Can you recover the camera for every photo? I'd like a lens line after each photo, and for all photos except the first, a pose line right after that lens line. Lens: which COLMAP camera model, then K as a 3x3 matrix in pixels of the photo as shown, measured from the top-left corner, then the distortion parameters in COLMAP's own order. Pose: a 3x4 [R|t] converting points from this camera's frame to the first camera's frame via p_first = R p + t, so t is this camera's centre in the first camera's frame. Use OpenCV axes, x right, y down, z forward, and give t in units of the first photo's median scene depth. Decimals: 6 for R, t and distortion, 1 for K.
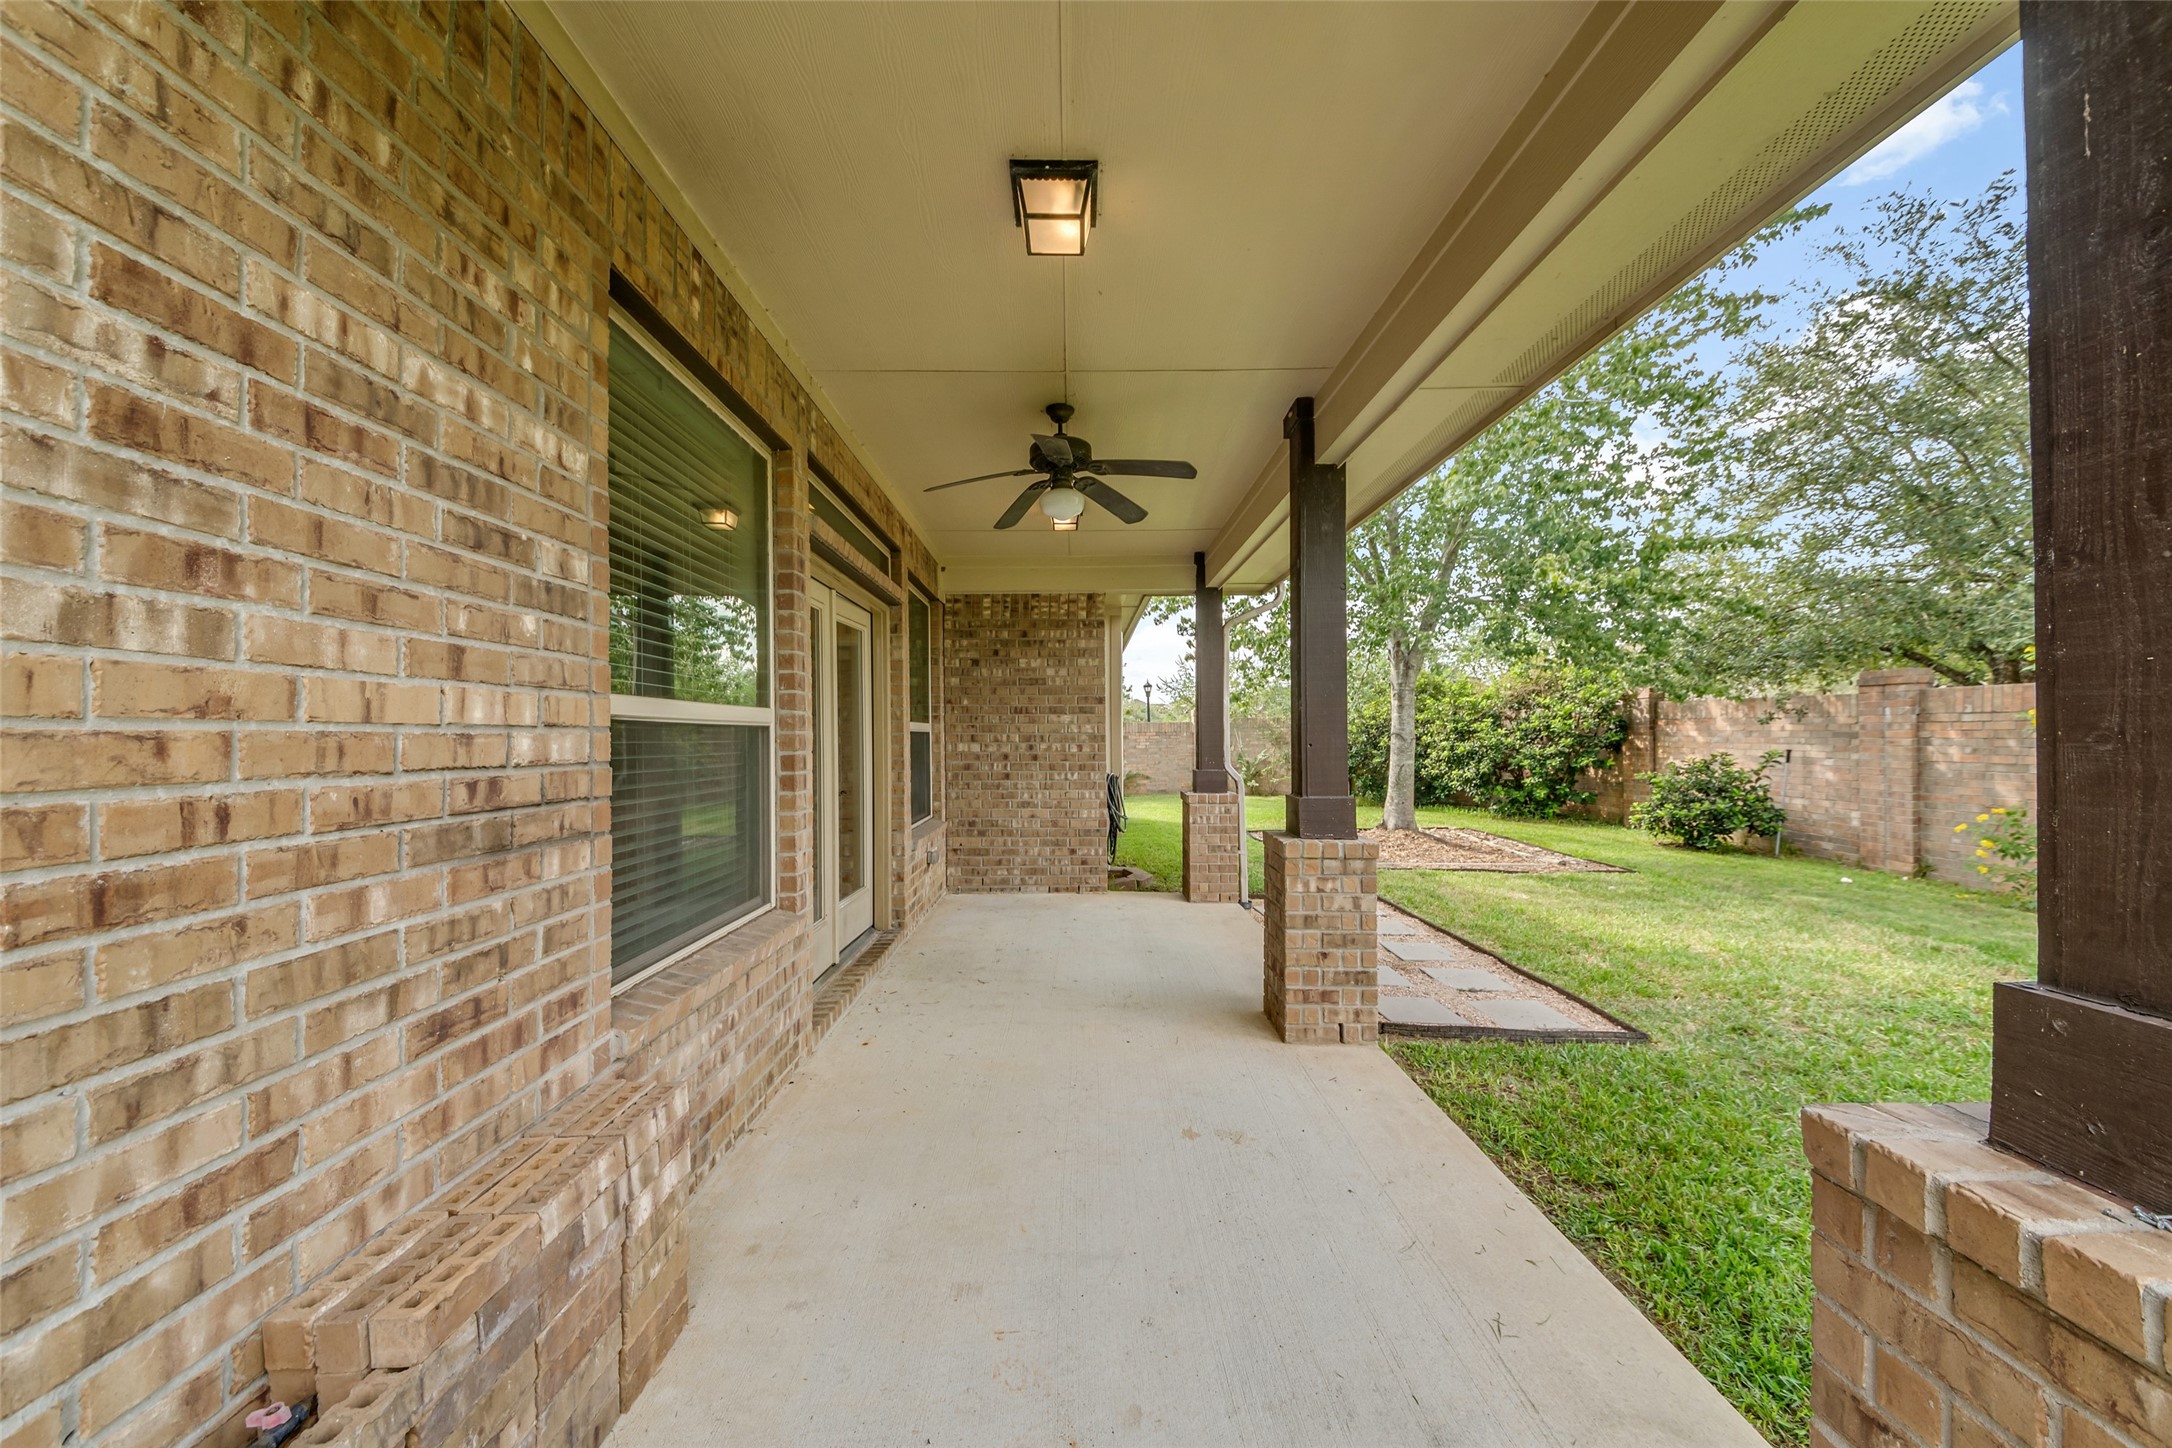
lens RADIAL K [[909.4, 0, 1086.0], [0, 909.4, 724.0], [0, 0, 1]] dist [0.000614, -0.000056]
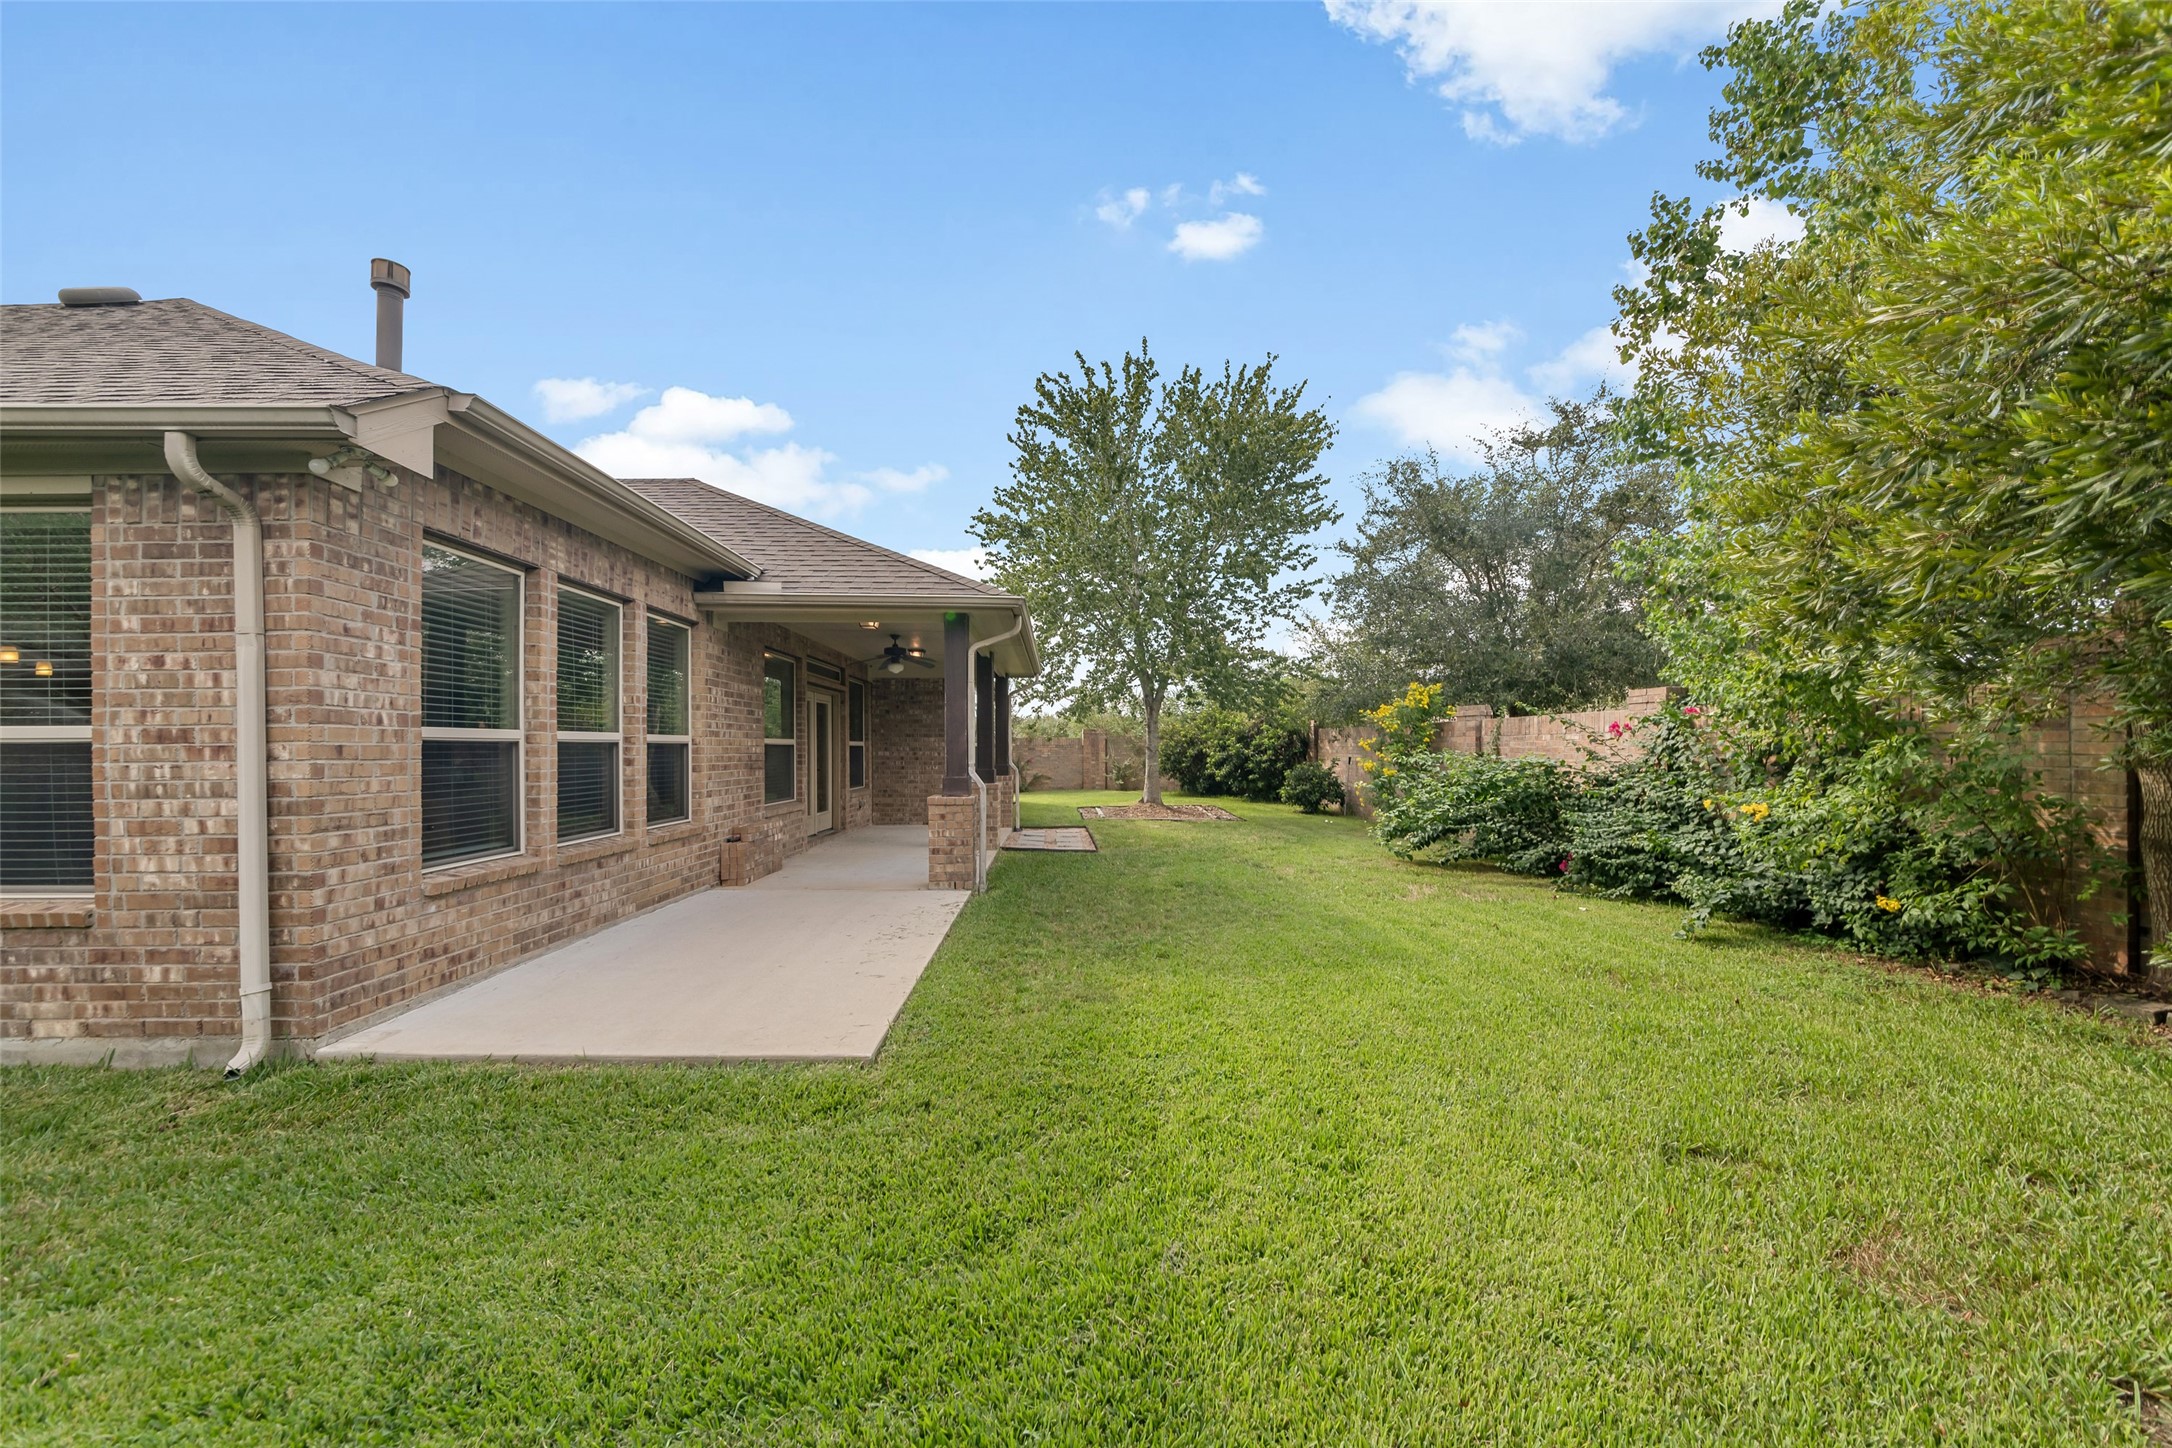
lens RADIAL K [[909.4, 0, 1086.0], [0, 909.4, 724.0], [0, 0, 1]] dist [0.000614, -0.000056]
pose [[0.999941, 0.006118, 0.008936, 0.422735], [-0.006020, 0.999922, -0.010975, -0.026728], [-0.009002, 0.010921, 0.999900, -1.439630]]
